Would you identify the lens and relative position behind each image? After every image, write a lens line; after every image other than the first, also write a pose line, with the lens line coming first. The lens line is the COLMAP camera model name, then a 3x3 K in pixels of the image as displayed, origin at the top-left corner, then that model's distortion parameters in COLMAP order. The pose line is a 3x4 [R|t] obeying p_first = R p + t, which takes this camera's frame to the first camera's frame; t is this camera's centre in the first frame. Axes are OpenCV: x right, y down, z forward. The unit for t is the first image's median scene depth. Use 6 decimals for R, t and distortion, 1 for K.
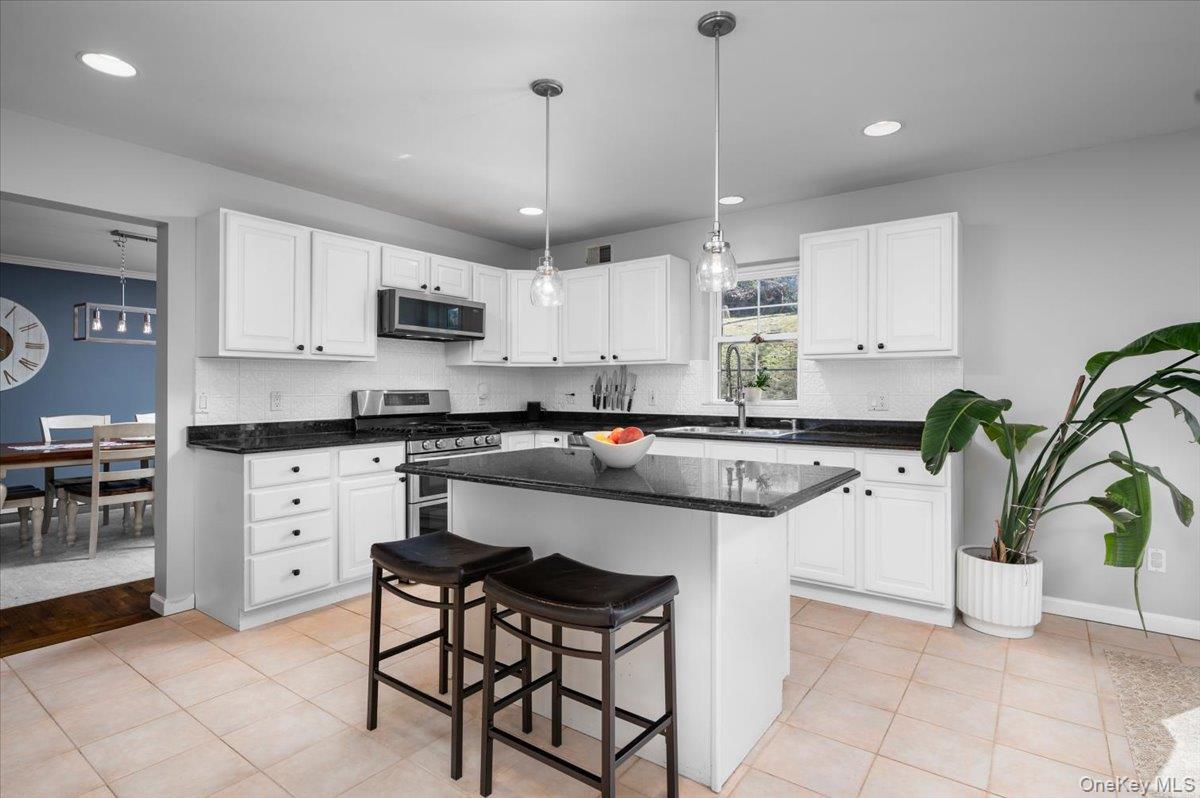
lens RADIAL K [[600.8, 0, 598.4], [0, 600.8, 383.6], [0, 0, 1]] dist [-0.001560, -0.000320]
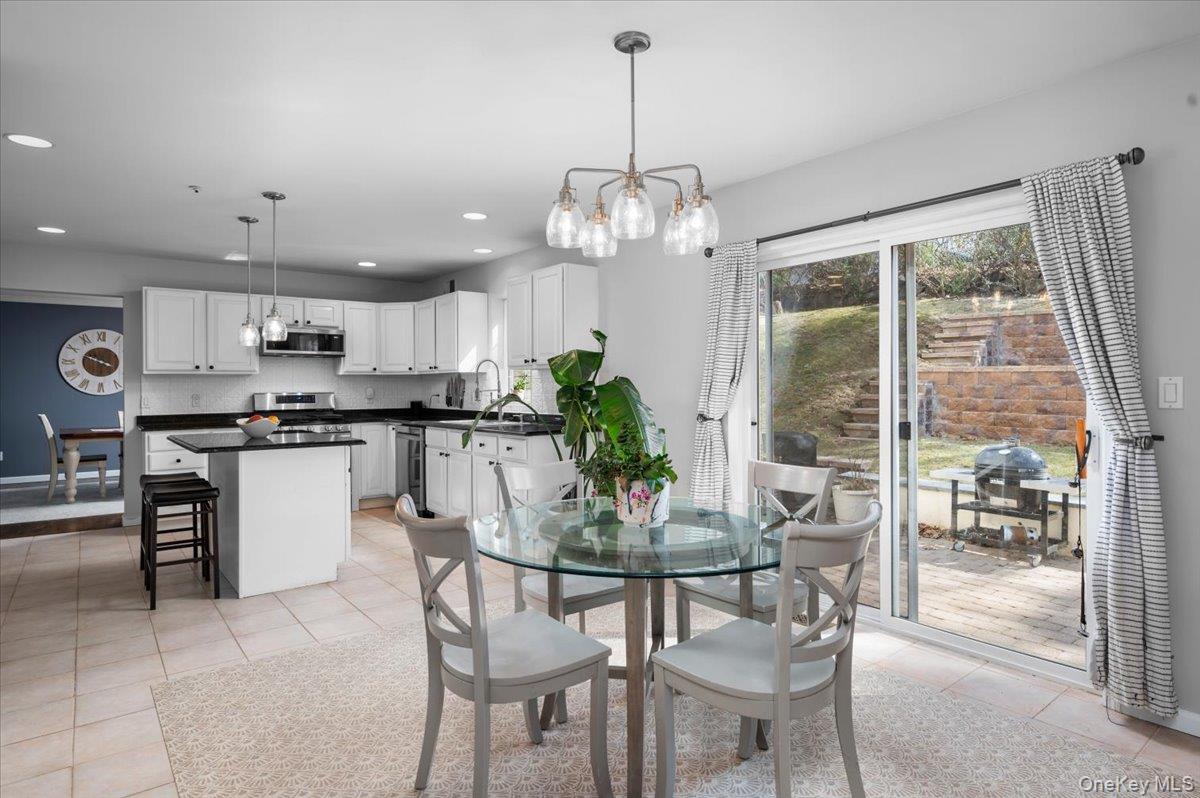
lens RADIAL K [[653.8, 0, 598.6], [0, 653.8, 386.4], [0, 0, 1]] dist [-0.001655, -0.000255]
pose [[0.963861, -0.005820, -0.266342, 0.817758], [0.008077, 0.999940, 0.007381, -0.010817], [0.266284, -0.009266, 0.963850, -0.324116]]
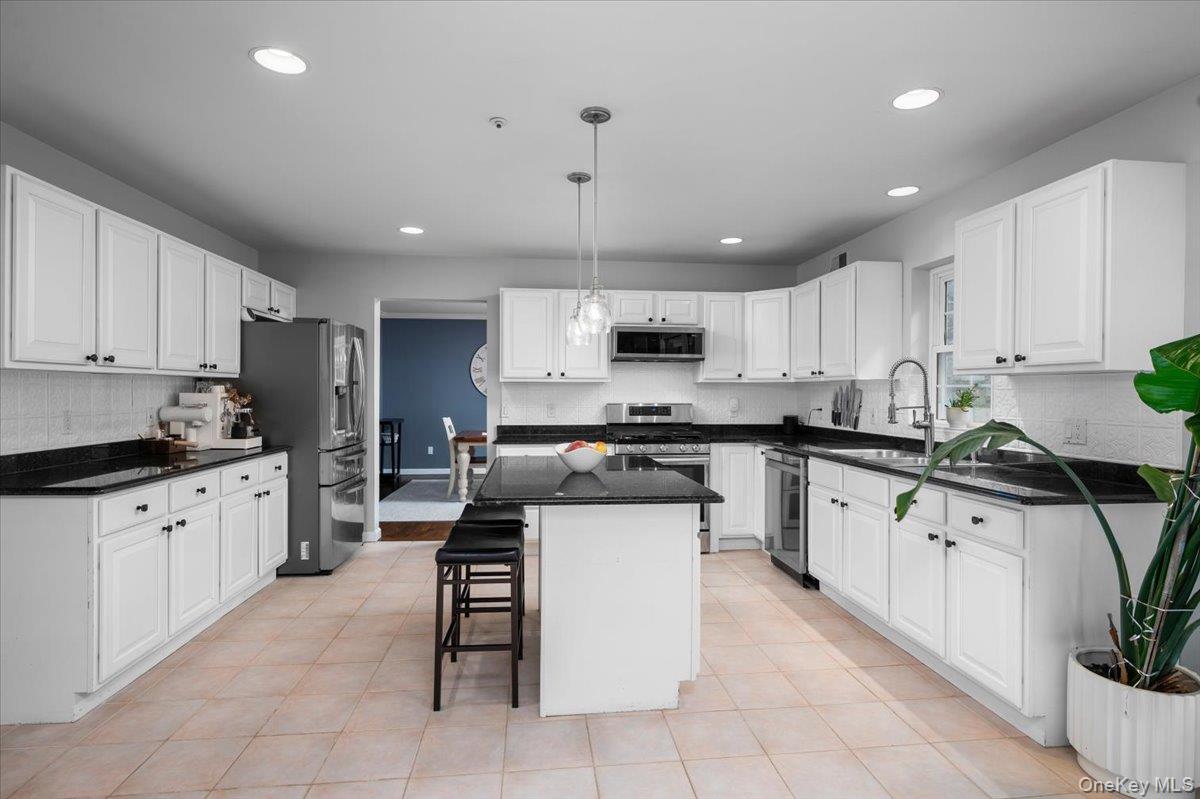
lens RADIAL K [[608.7, 0, 610.0], [0, 608.7, 393.1], [0, 0, 1]] dist [0.018750, 0.000097]
pose [[0.687972, 0.003712, -0.725727, 0.547042], [0.002016, 0.999973, 0.007025, -0.019975], [0.725734, -0.006296, 0.687947, 0.078684]]
